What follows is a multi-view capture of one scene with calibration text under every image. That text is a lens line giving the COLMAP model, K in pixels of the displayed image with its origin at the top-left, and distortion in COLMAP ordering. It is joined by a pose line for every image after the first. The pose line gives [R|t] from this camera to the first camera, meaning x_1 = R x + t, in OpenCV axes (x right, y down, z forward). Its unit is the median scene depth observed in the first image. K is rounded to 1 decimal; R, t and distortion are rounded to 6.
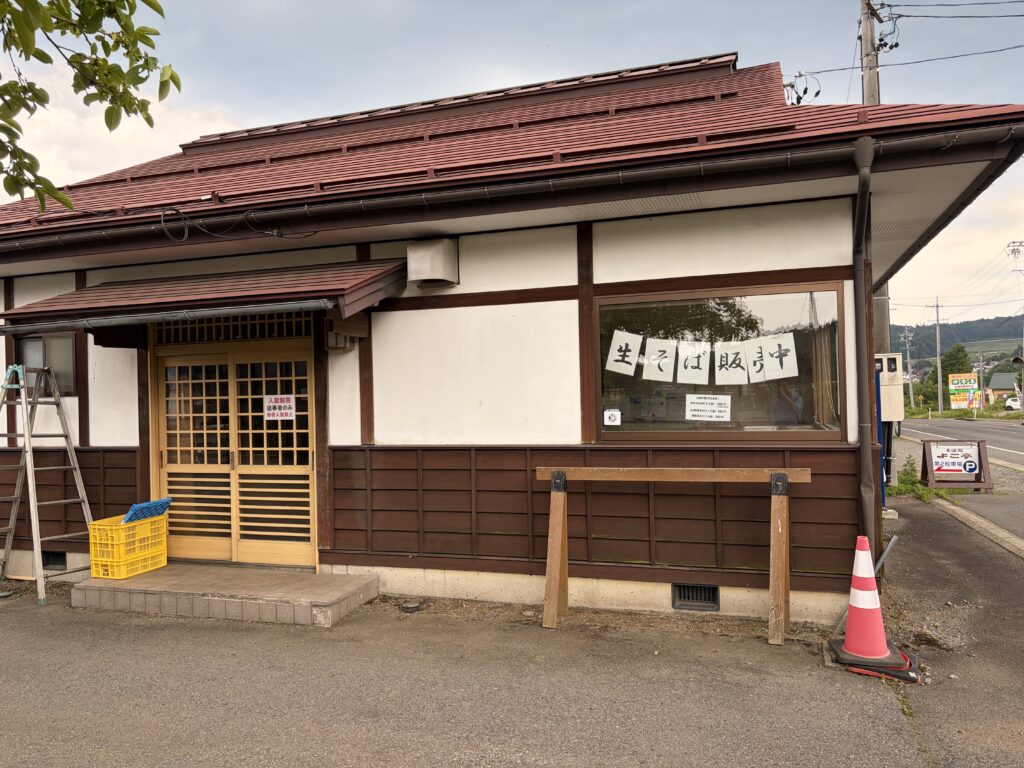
lens RADIAL K [[761.3, 0, 507.3], [0, 761.3, 377.3], [0, 0, 1]] dist [0.032807, -0.007688]
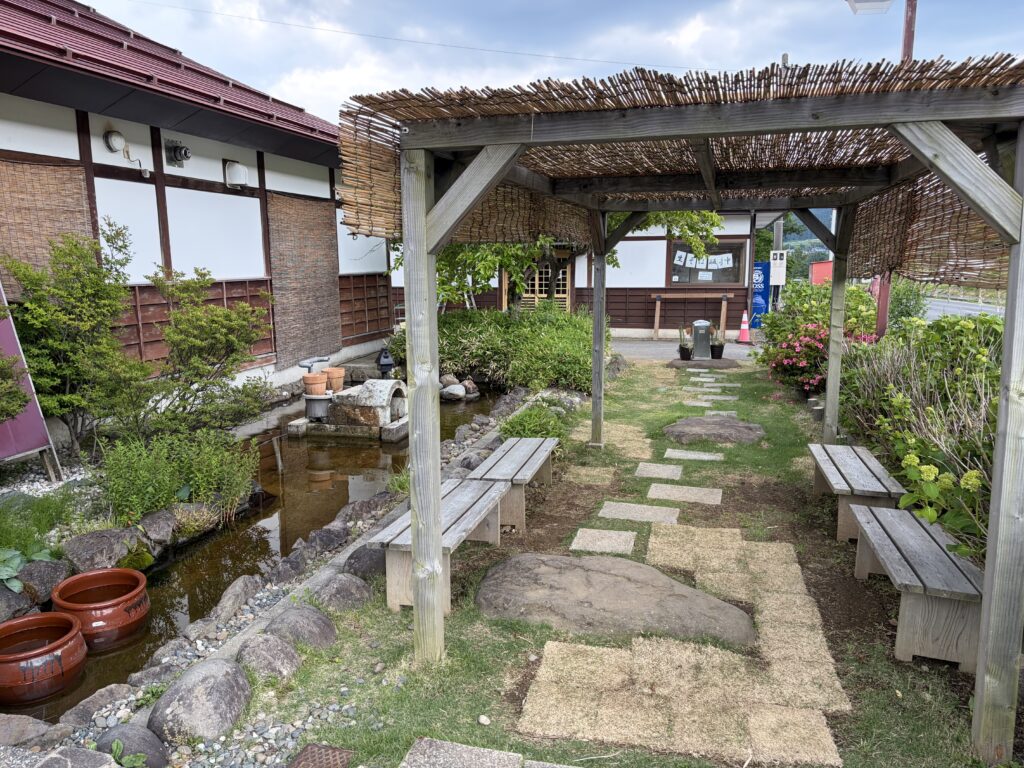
lens RADIAL K [[761.3, 0, 509.8], [0, 761.3, 390.1], [0, 0, 1]] dist [0.032807, -0.007688]
pose [[0.997092, 0.004187, 0.076095, -0.800065], [-0.018151, 0.982805, 0.183754, -0.063536], [-0.074017, -0.184601, 0.980022, -2.185022]]
